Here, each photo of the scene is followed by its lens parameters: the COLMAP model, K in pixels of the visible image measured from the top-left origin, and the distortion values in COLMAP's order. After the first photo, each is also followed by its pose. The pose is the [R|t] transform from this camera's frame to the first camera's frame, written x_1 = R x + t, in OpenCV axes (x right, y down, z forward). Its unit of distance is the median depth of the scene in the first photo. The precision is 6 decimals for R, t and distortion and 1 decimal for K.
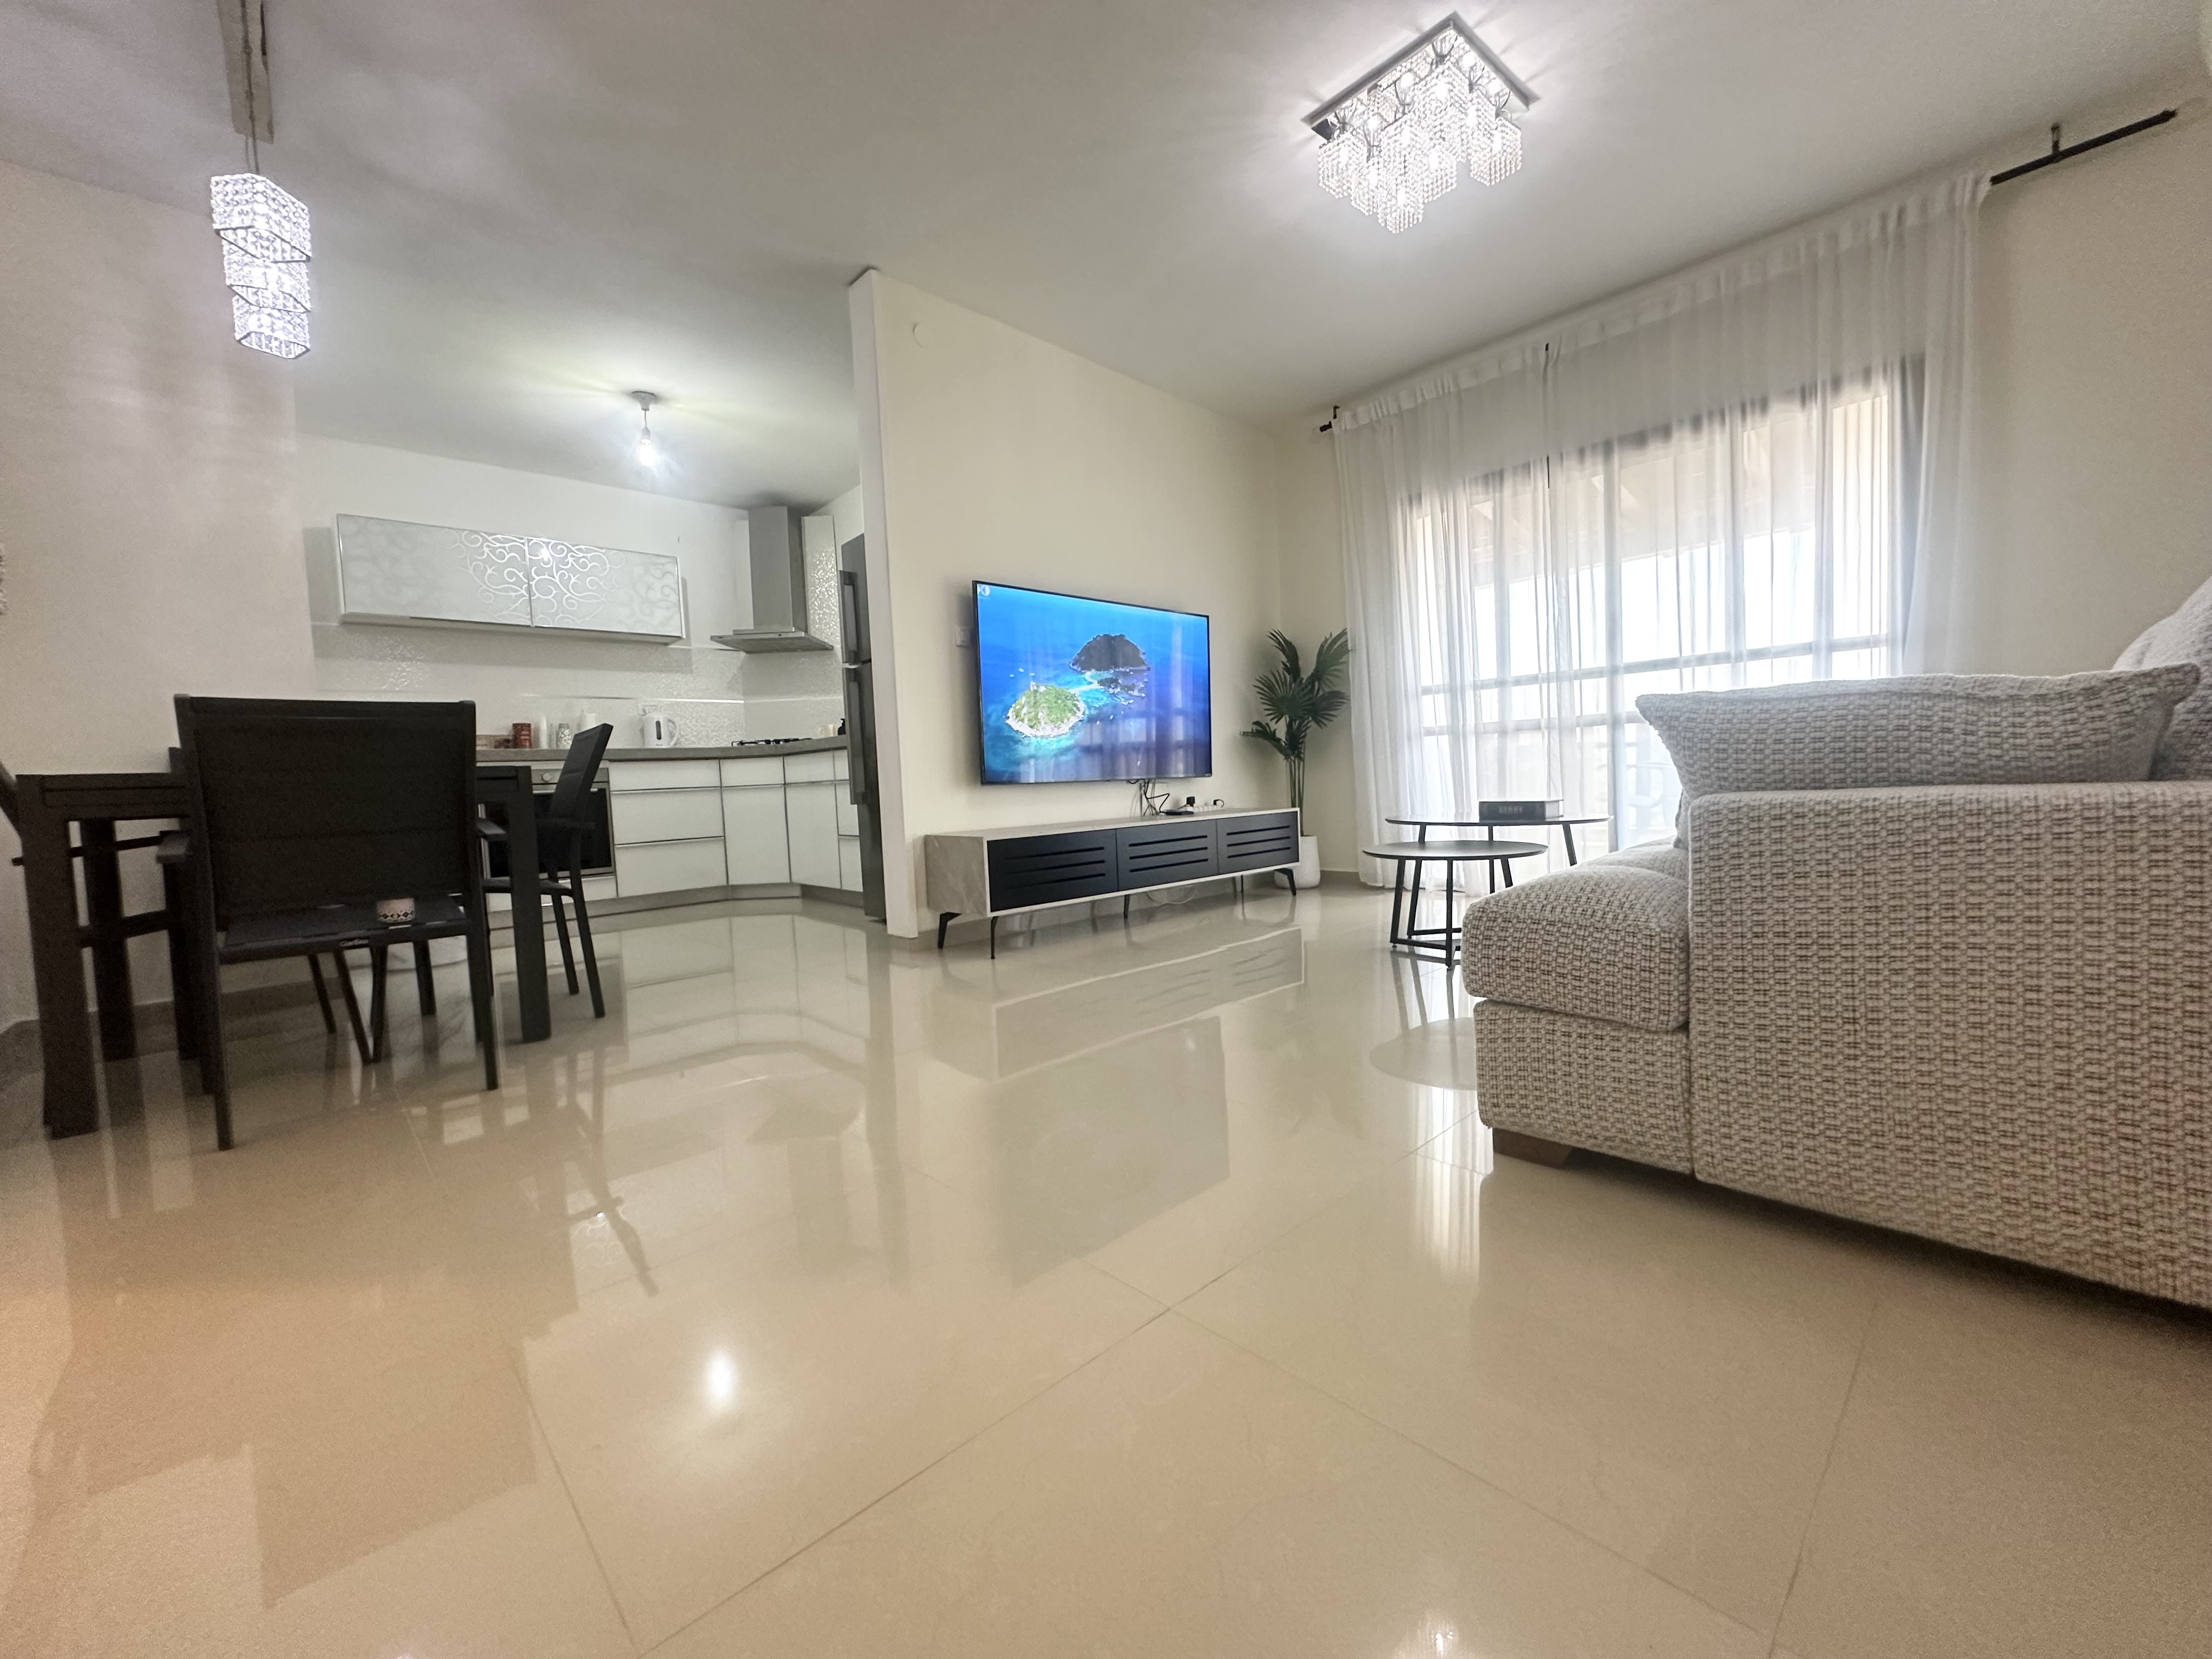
lens RADIAL K [[886.9, 0, 1107.7], [0, 886.9, 820.9], [0, 0, 1]] dist [0.007935, 0.000594]
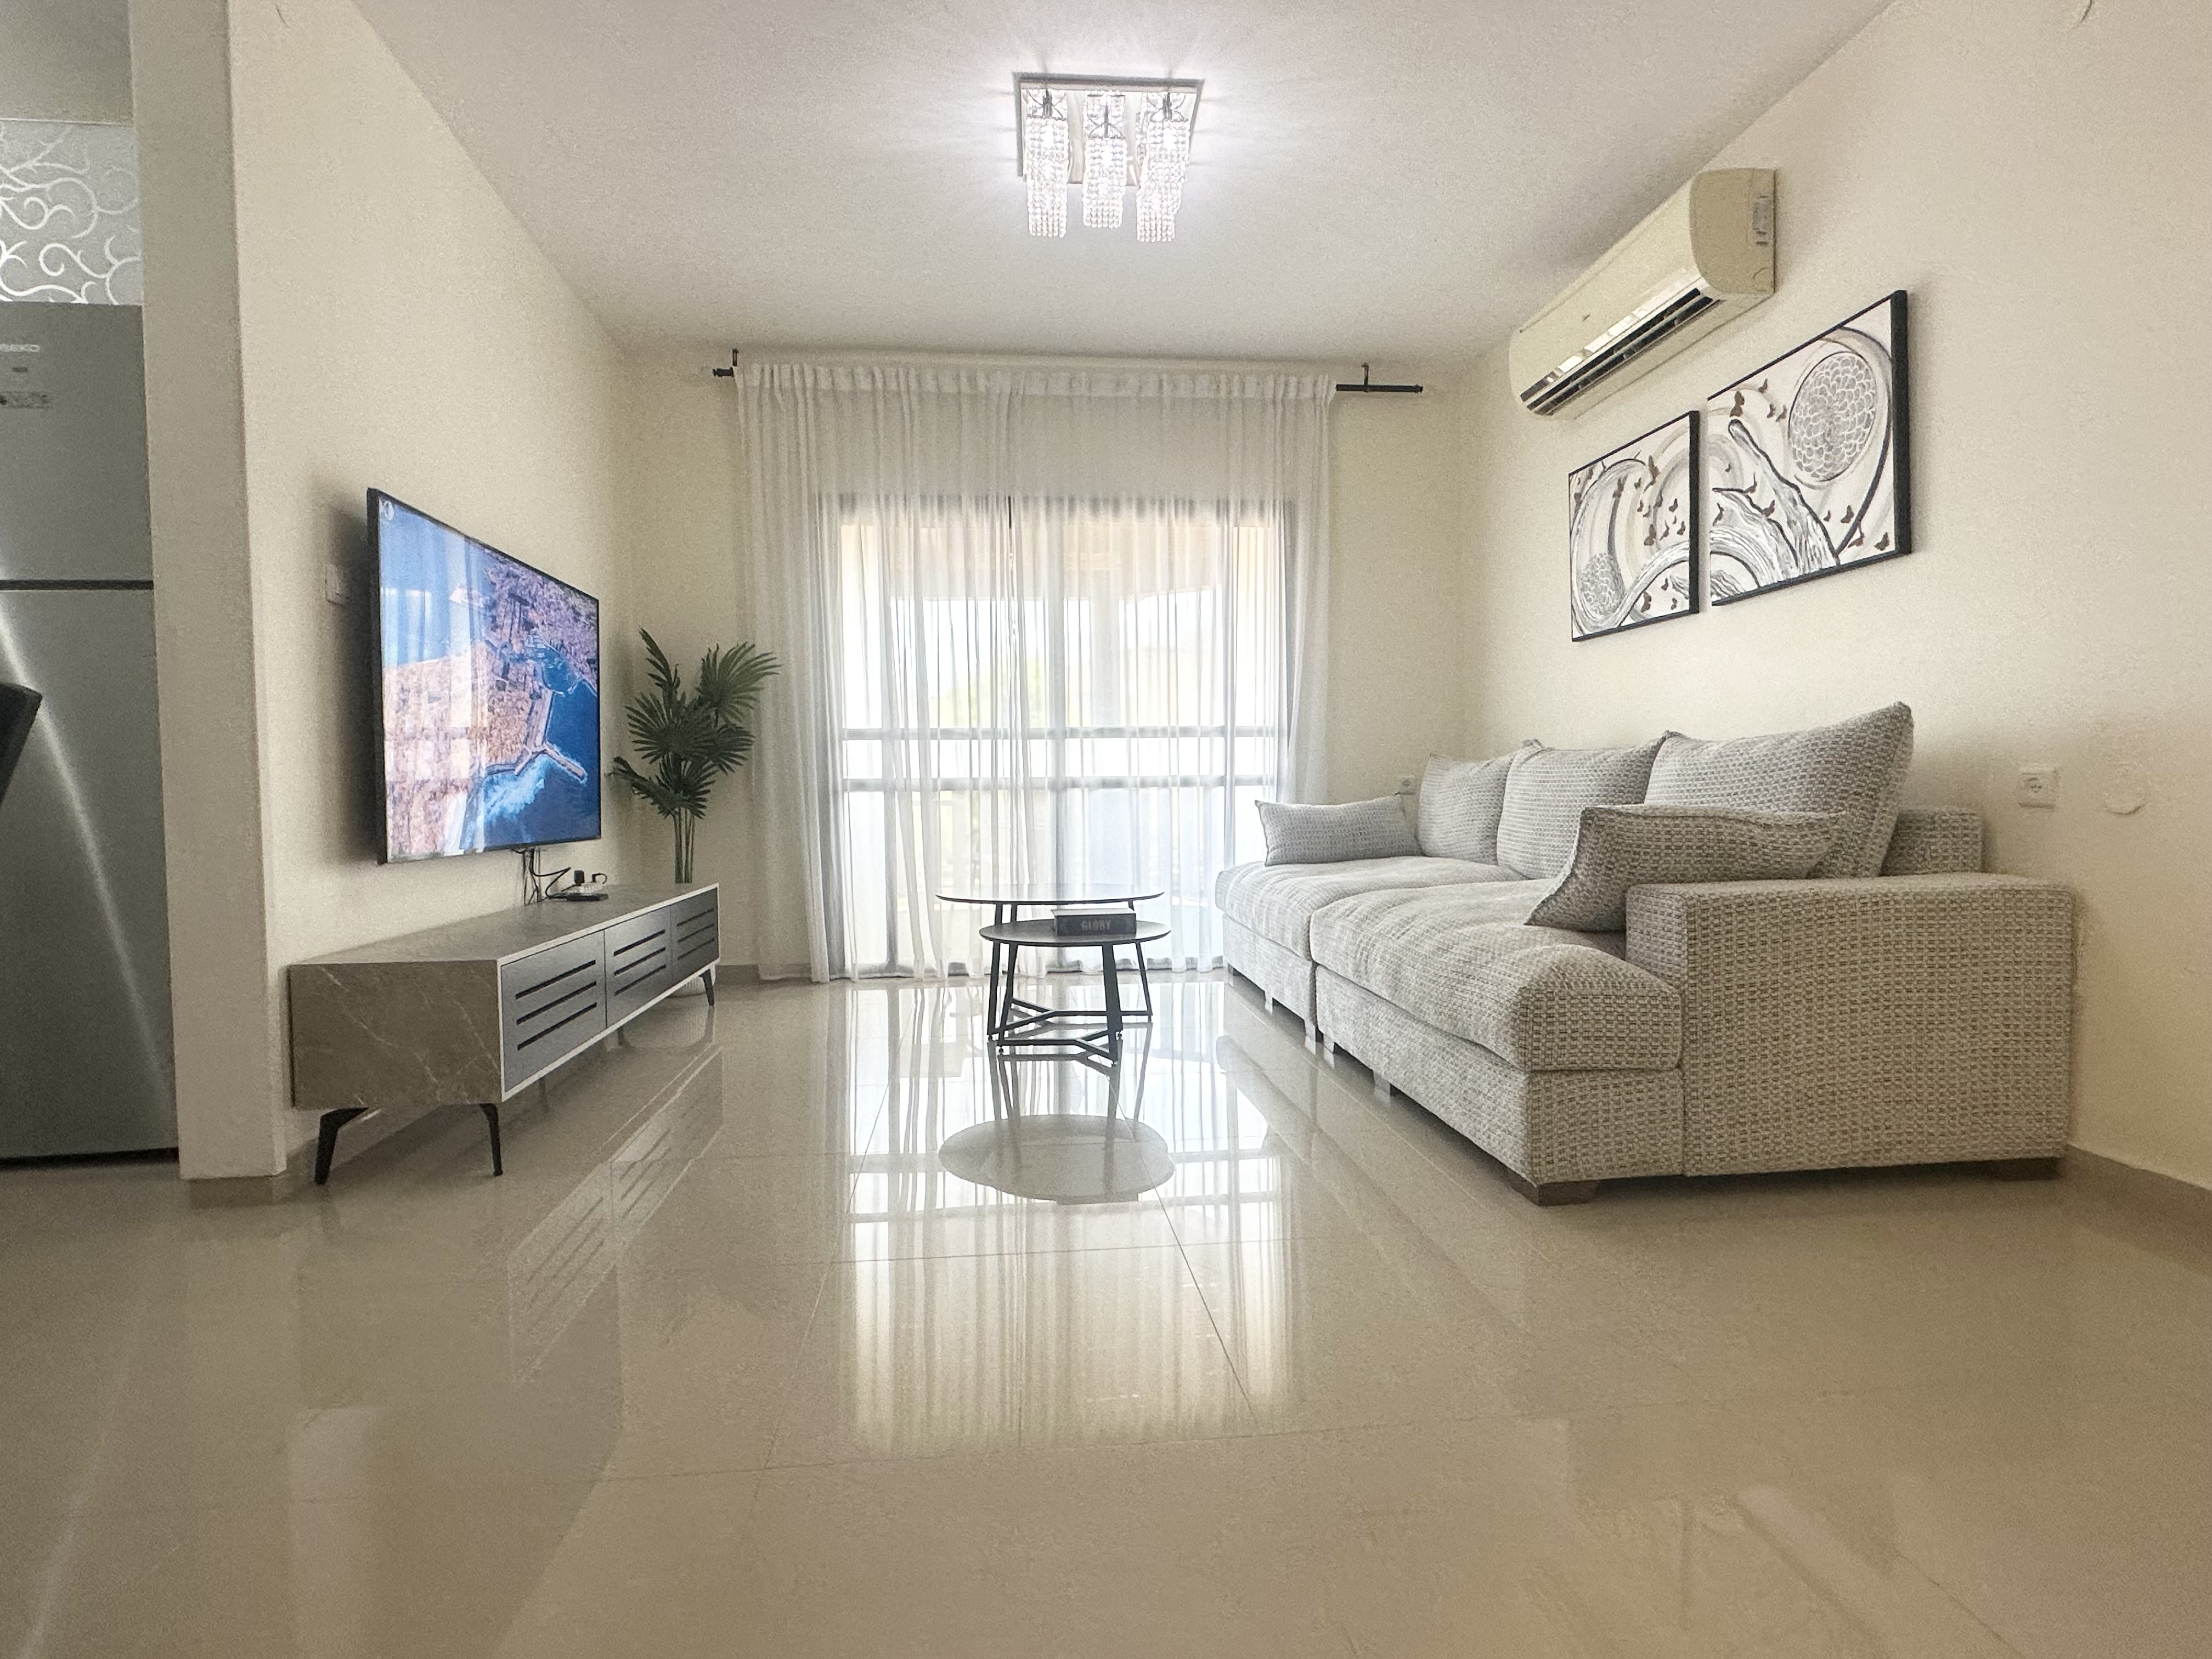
lens RADIAL K [[1162.9, 0, 1102.1], [0, 1162.9, 832.8], [0, 0, 1]] dist [-0.004276, 0.000359]
pose [[0.610521, 0.003808, 0.791991, -0.467455], [0.024352, 0.999425, -0.023578, -0.034515], [-0.791626, 0.033681, 0.610077, 0.230381]]
